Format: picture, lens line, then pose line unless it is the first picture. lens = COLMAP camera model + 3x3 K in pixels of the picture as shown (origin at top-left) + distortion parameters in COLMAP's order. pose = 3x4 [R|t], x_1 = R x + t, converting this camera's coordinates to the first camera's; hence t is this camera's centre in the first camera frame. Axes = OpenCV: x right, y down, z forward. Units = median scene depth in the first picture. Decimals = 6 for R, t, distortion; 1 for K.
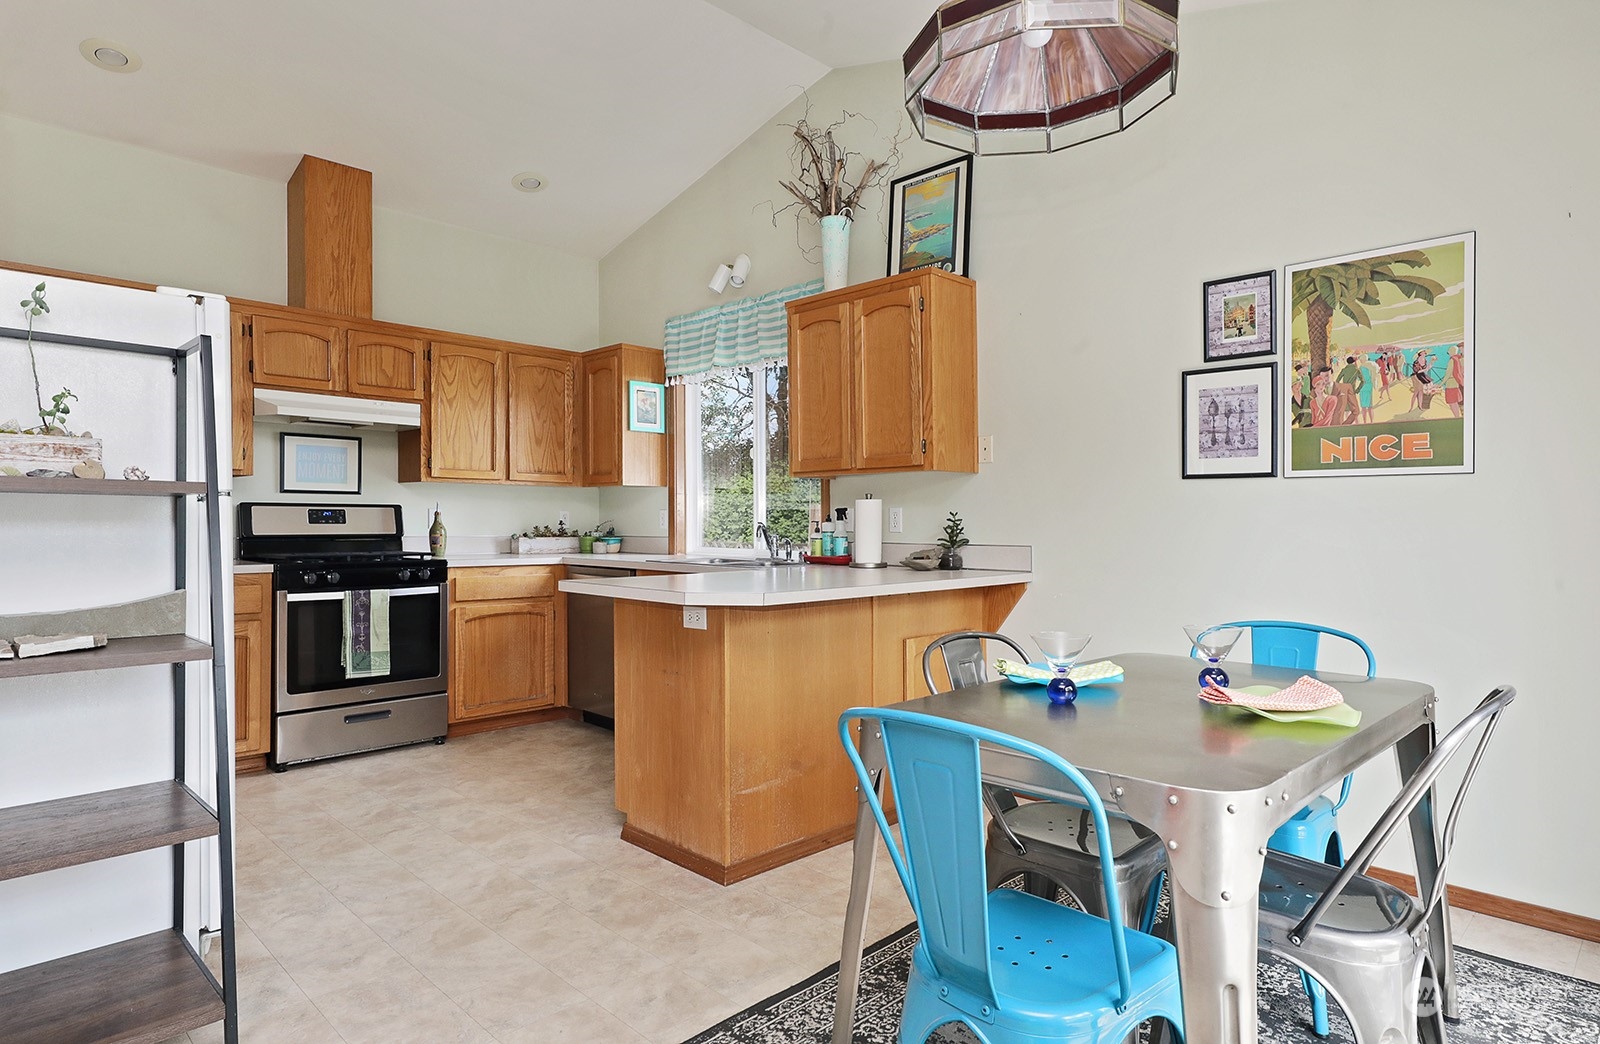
lens RADIAL K [[899.8, 0, 797.3], [0, 899.8, 514.8], [0, 0, 1]] dist [0.011336, 0.001962]
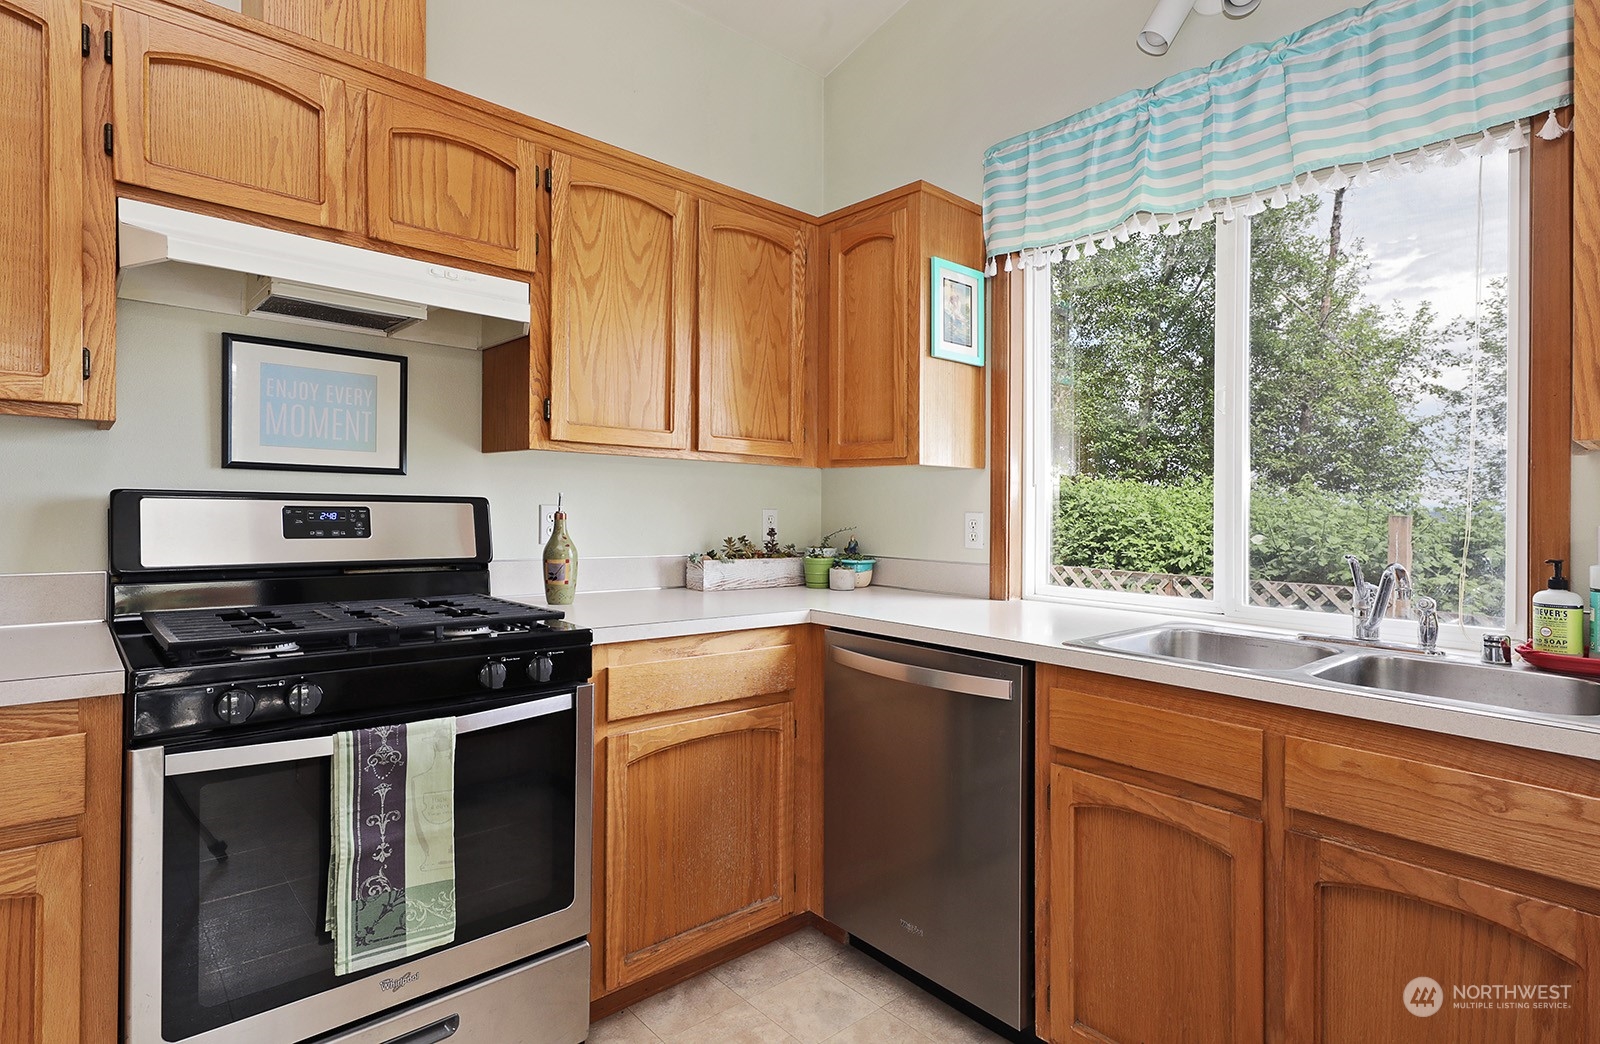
lens RADIAL K [[802.4, 0, 802.8], [0, 802.4, 518.0], [0, 0, 1]] dist [0.011409, -0.001039]
pose [[0.999023, 0.015008, -0.041569, -0.298350], [-0.014193, 0.999702, 0.019838, -0.013187], [0.041855, -0.019228, 0.998939, 0.681440]]
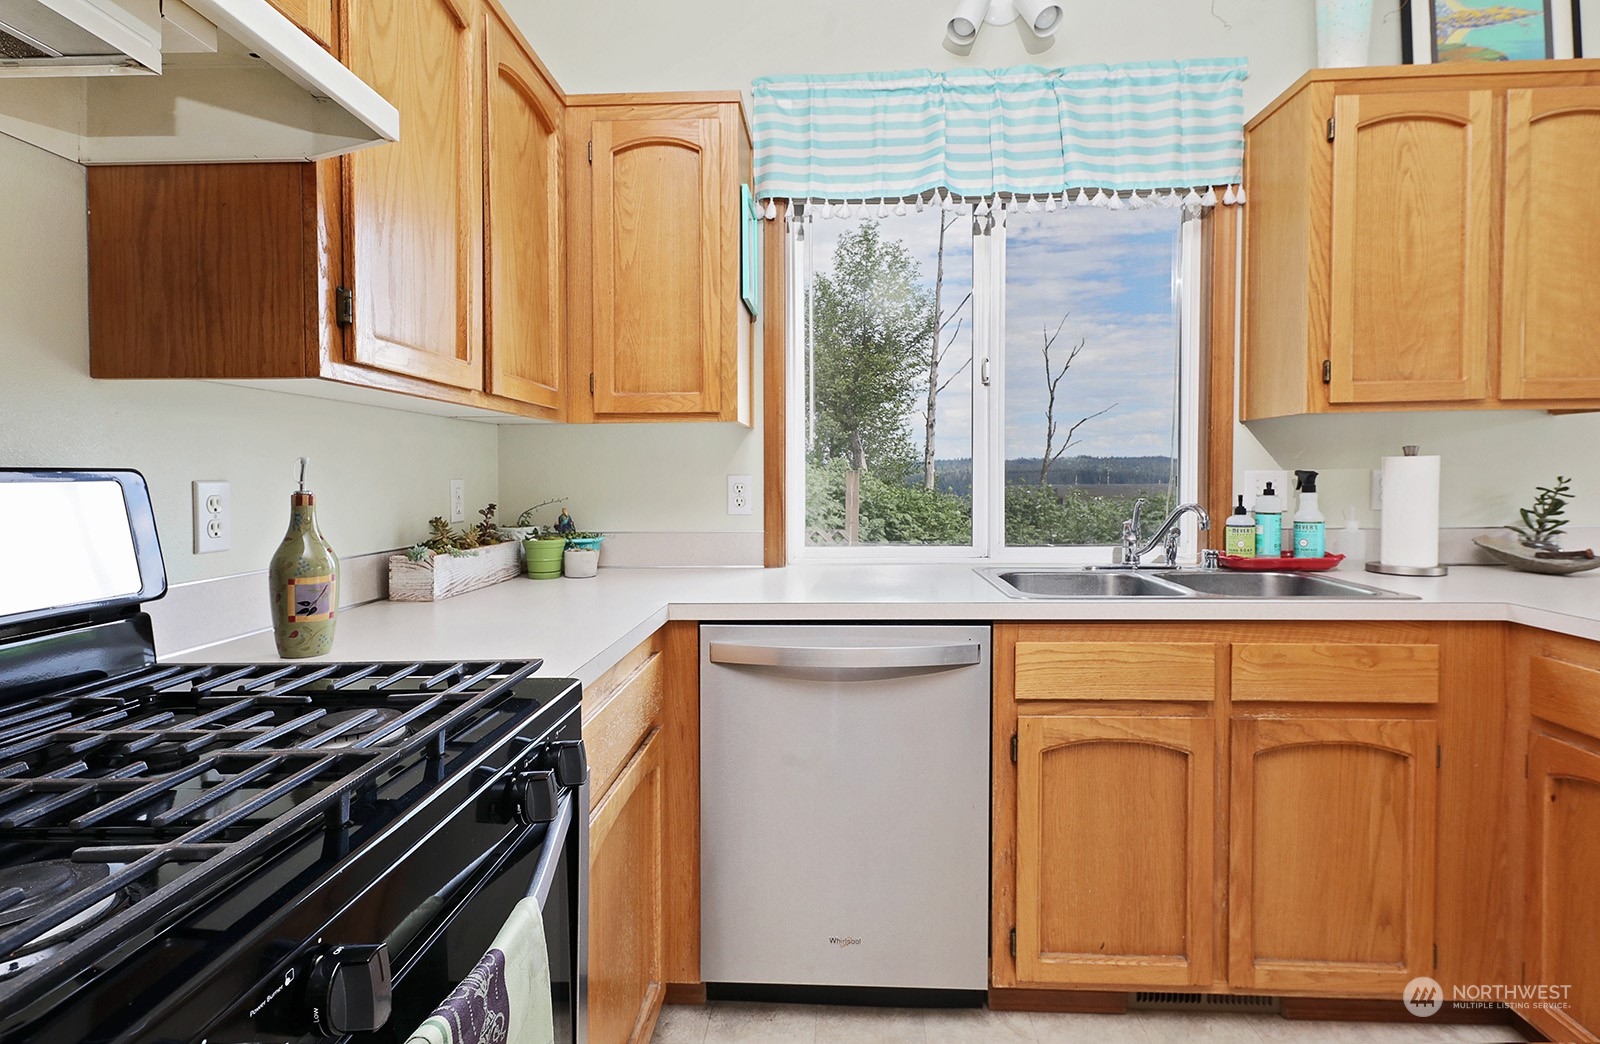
lens RADIAL K [[799.6, 0, 799.5], [0, 799.6, 496.6], [0, 0, 1]] dist [0.017678, -0.006629]
pose [[0.738376, -0.029673, 0.673736, -0.546545], [0.007137, 0.999319, 0.036191, -0.012171], [-0.674351, -0.021914, 0.738086, 0.862029]]
